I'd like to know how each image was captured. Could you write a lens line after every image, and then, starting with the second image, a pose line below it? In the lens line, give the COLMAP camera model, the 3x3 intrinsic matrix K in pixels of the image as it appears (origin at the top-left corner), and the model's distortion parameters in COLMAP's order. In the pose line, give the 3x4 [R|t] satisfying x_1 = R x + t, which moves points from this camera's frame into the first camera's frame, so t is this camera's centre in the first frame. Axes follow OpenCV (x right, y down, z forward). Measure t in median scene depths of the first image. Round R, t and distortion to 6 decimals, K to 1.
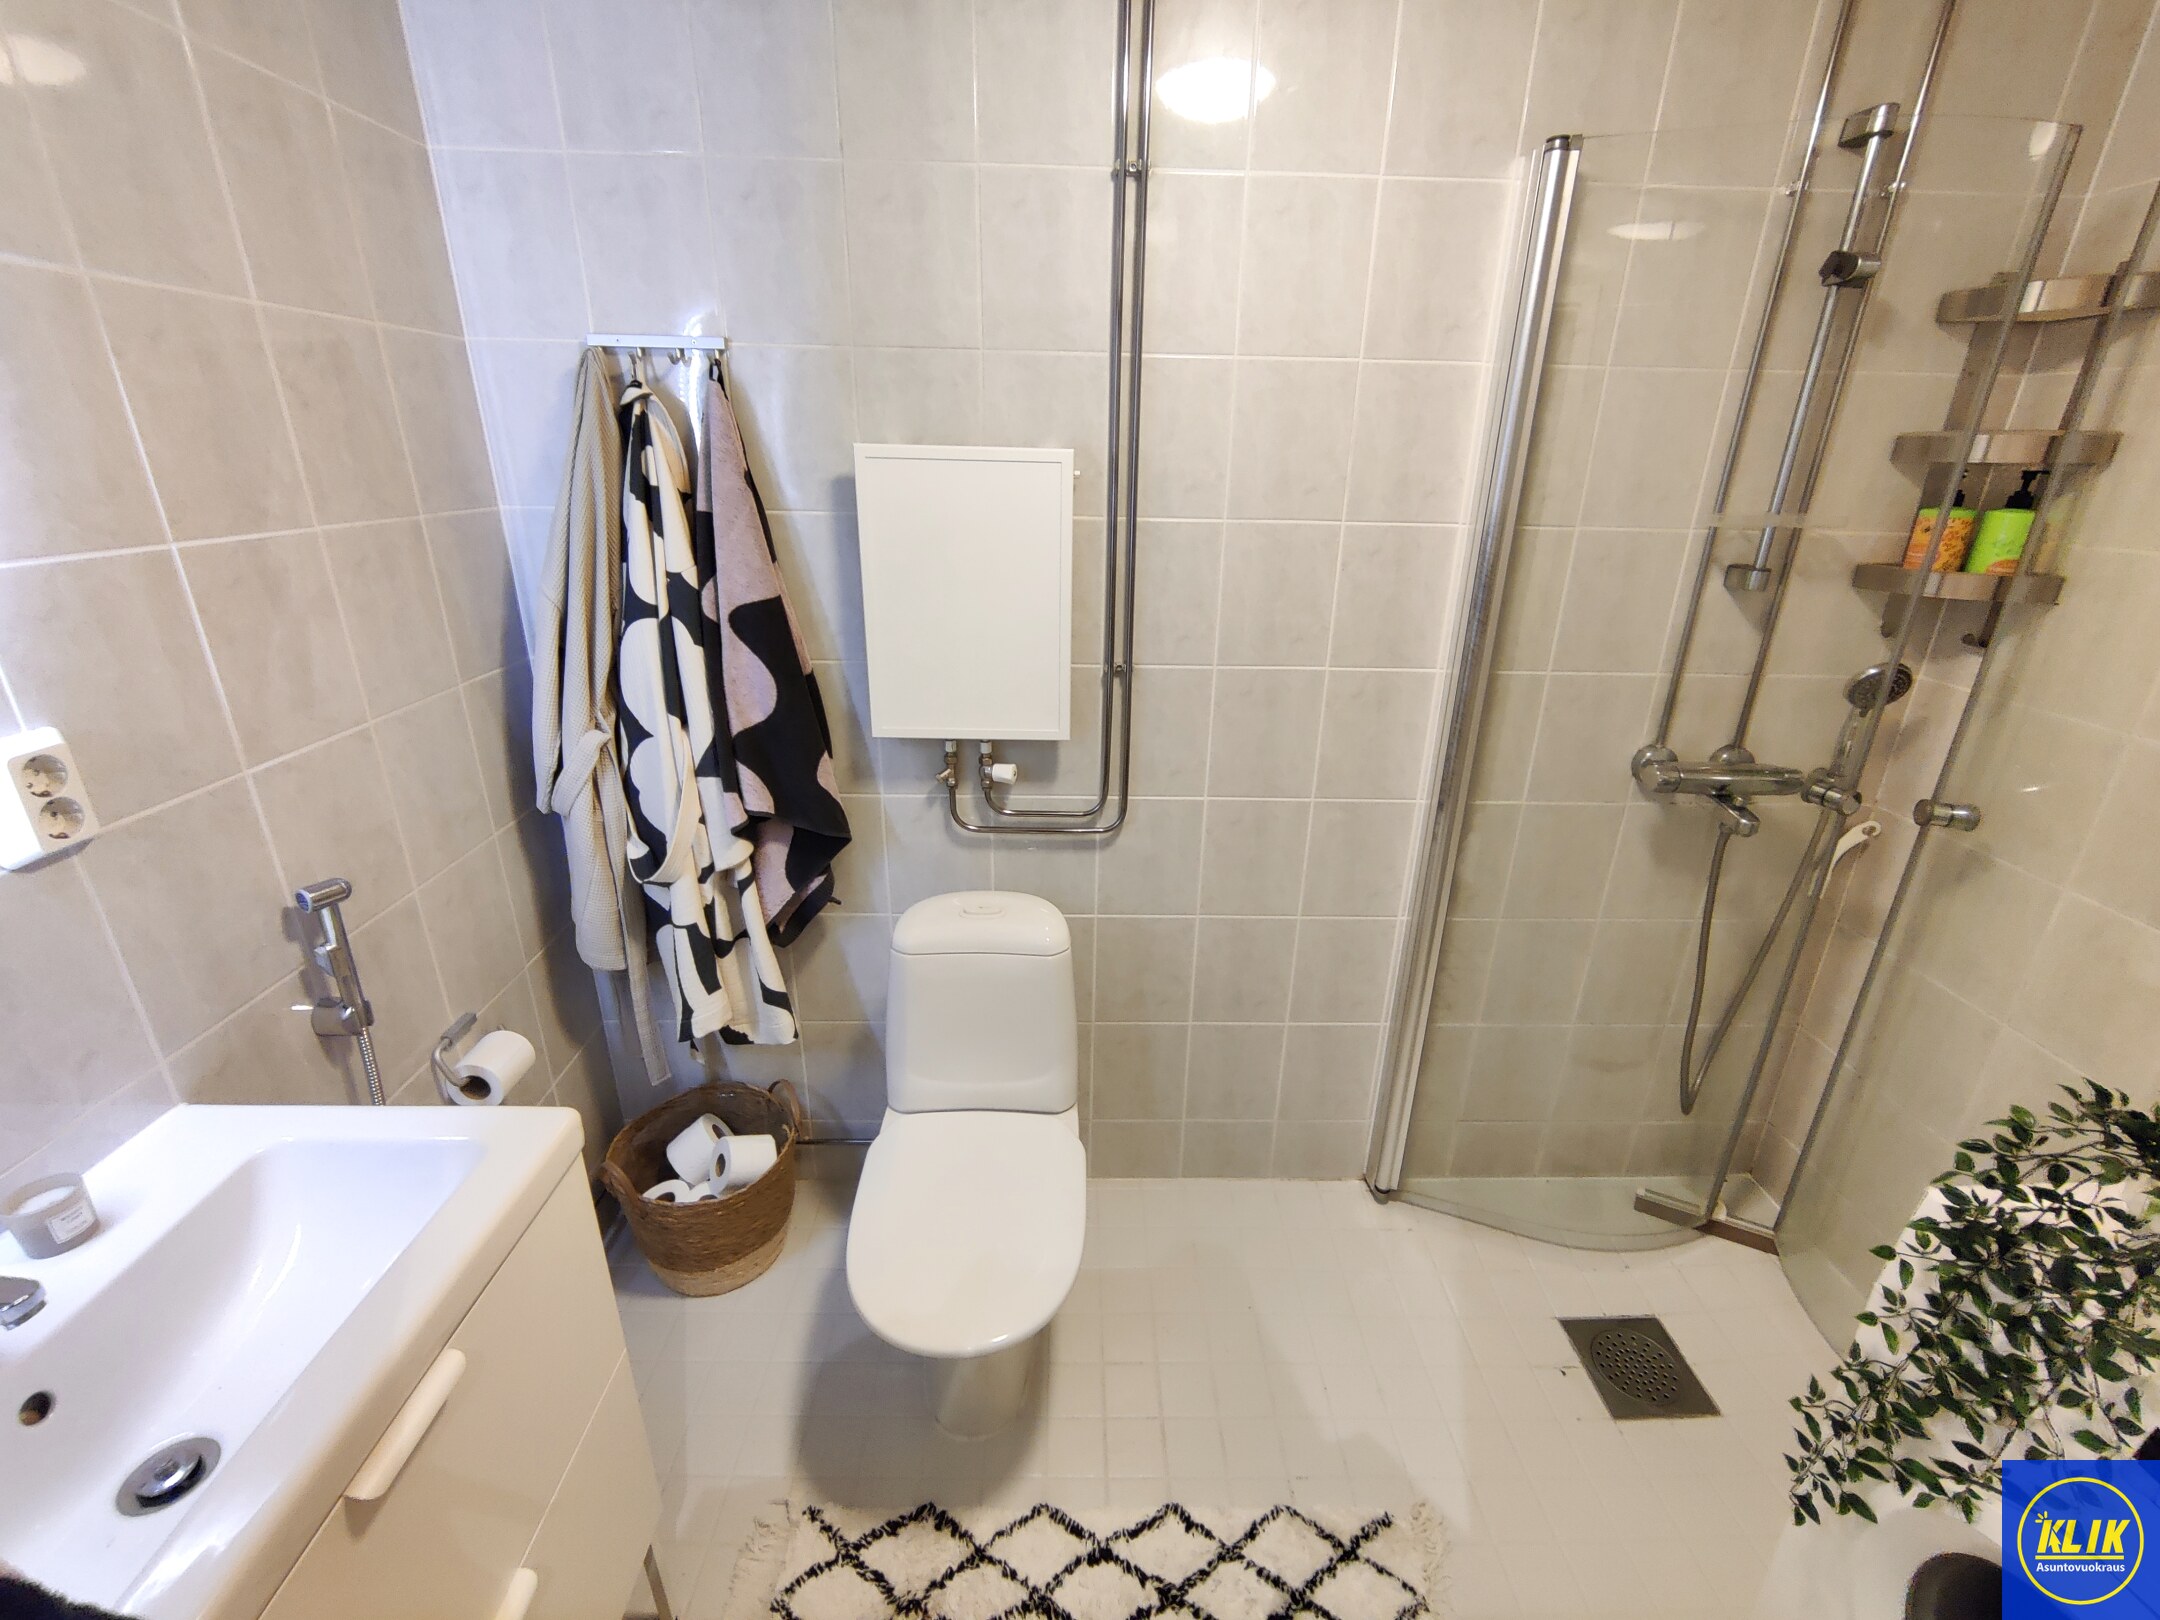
lens RADIAL K [[949.4, 0, 1100.2], [0, 949.4, 795.1], [0, 0, 1]] dist [-0.006644, 0.006272]
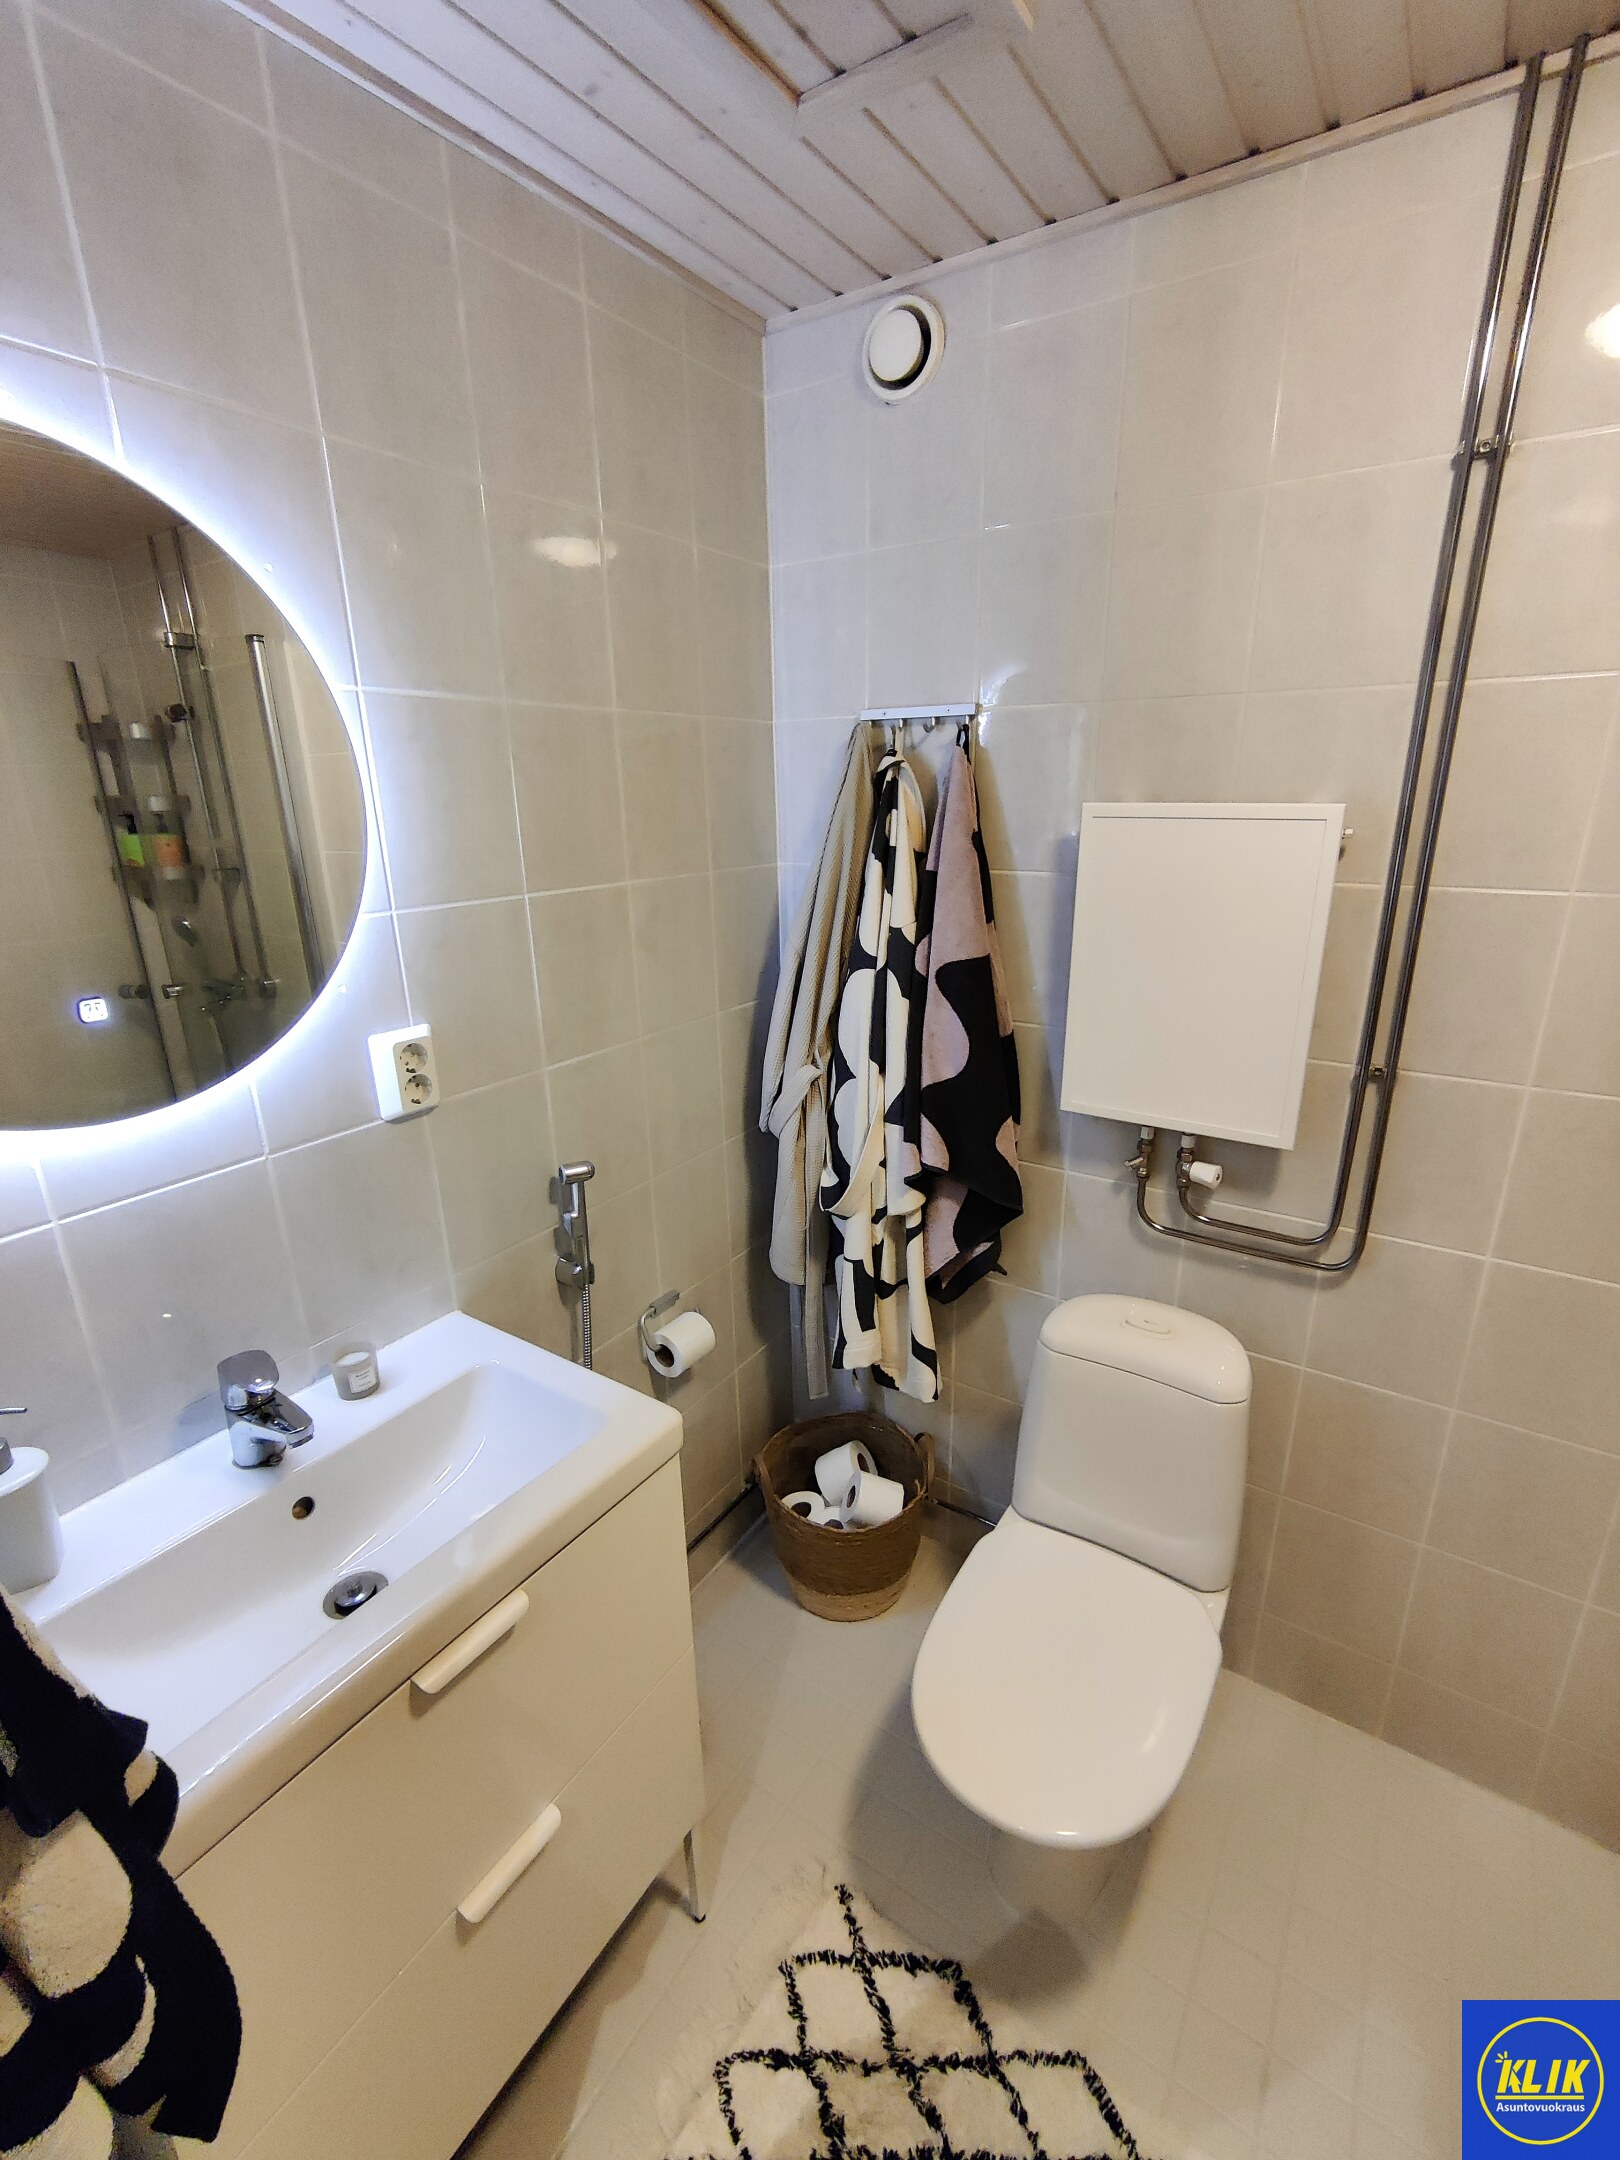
lens RADIAL K [[949.4, 0, 821.0], [0, 949.4, 1085.9], [0, 0, 1]] dist [-0.006644, 0.006272]
pose [[0.818592, 0.142992, -0.556292, 0.093910], [-0.172976, 0.984925, -0.001367, -0.046956], [0.547711, 0.097344, 0.830985, 0.100020]]
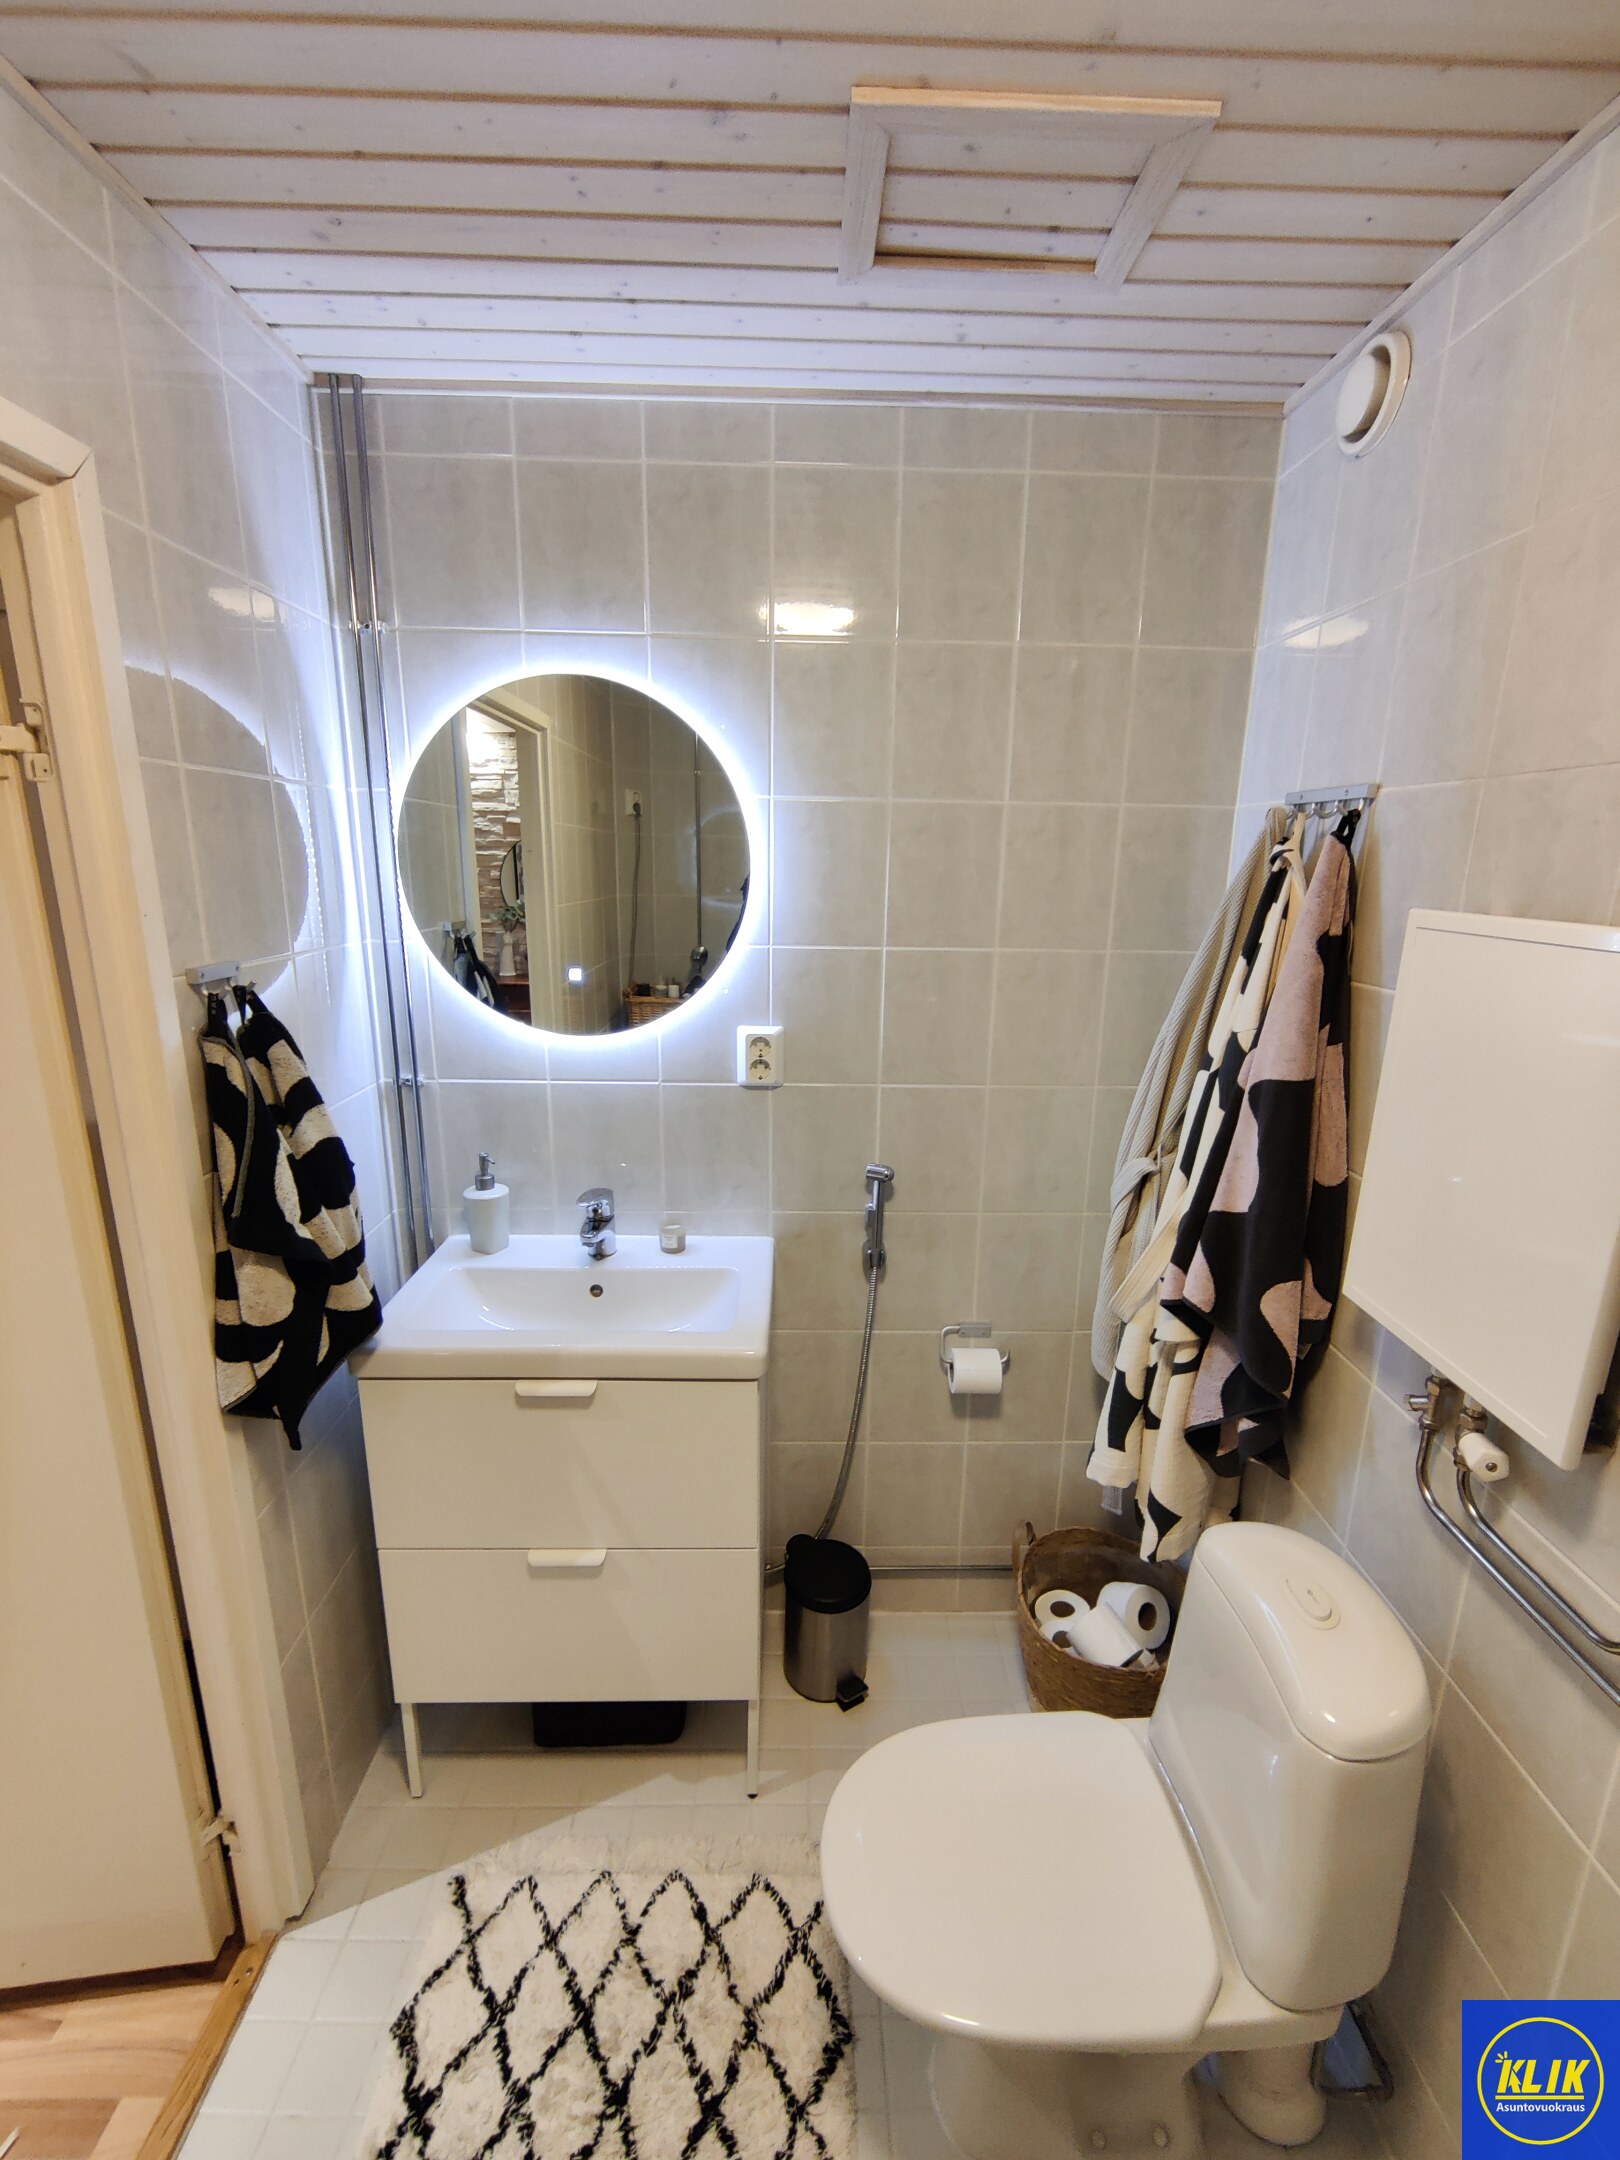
lens RADIAL K [[949.4, 0, 831.1], [0, 949.4, 1089.5], [0, 0, 1]] dist [-0.006644, 0.006272]
pose [[-0.010342, 0.219183, -0.975629, 0.489932], [-0.367846, 0.906431, 0.207536, -0.233612], [0.929829, 0.361028, 0.071252, 0.588440]]
